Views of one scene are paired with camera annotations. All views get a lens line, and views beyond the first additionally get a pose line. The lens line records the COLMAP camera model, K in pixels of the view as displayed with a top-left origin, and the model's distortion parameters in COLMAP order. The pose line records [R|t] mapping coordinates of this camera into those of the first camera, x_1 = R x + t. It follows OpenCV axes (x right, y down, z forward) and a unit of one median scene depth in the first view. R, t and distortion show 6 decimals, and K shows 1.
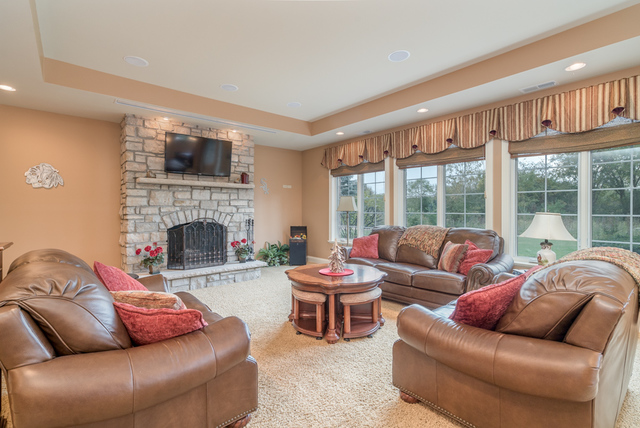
lens RADIAL K [[295.4, 0, 317.4], [0, 295.4, 209.4], [0, 0, 1]] dist [0.000495, 0.005068]
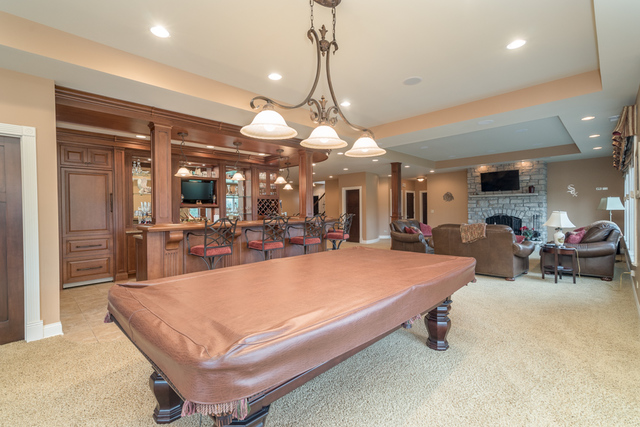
lens RADIAL K [[295.4, 0, 315.2], [0, 295.4, 211.9], [0, 0, 1]] dist [0.000495, 0.005068]
pose [[0.071115, 0.007985, -0.997436, 1.384990], [0.012290, 0.999885, 0.008881, -0.012048], [0.997392, -0.012890, 0.071009, -0.321572]]
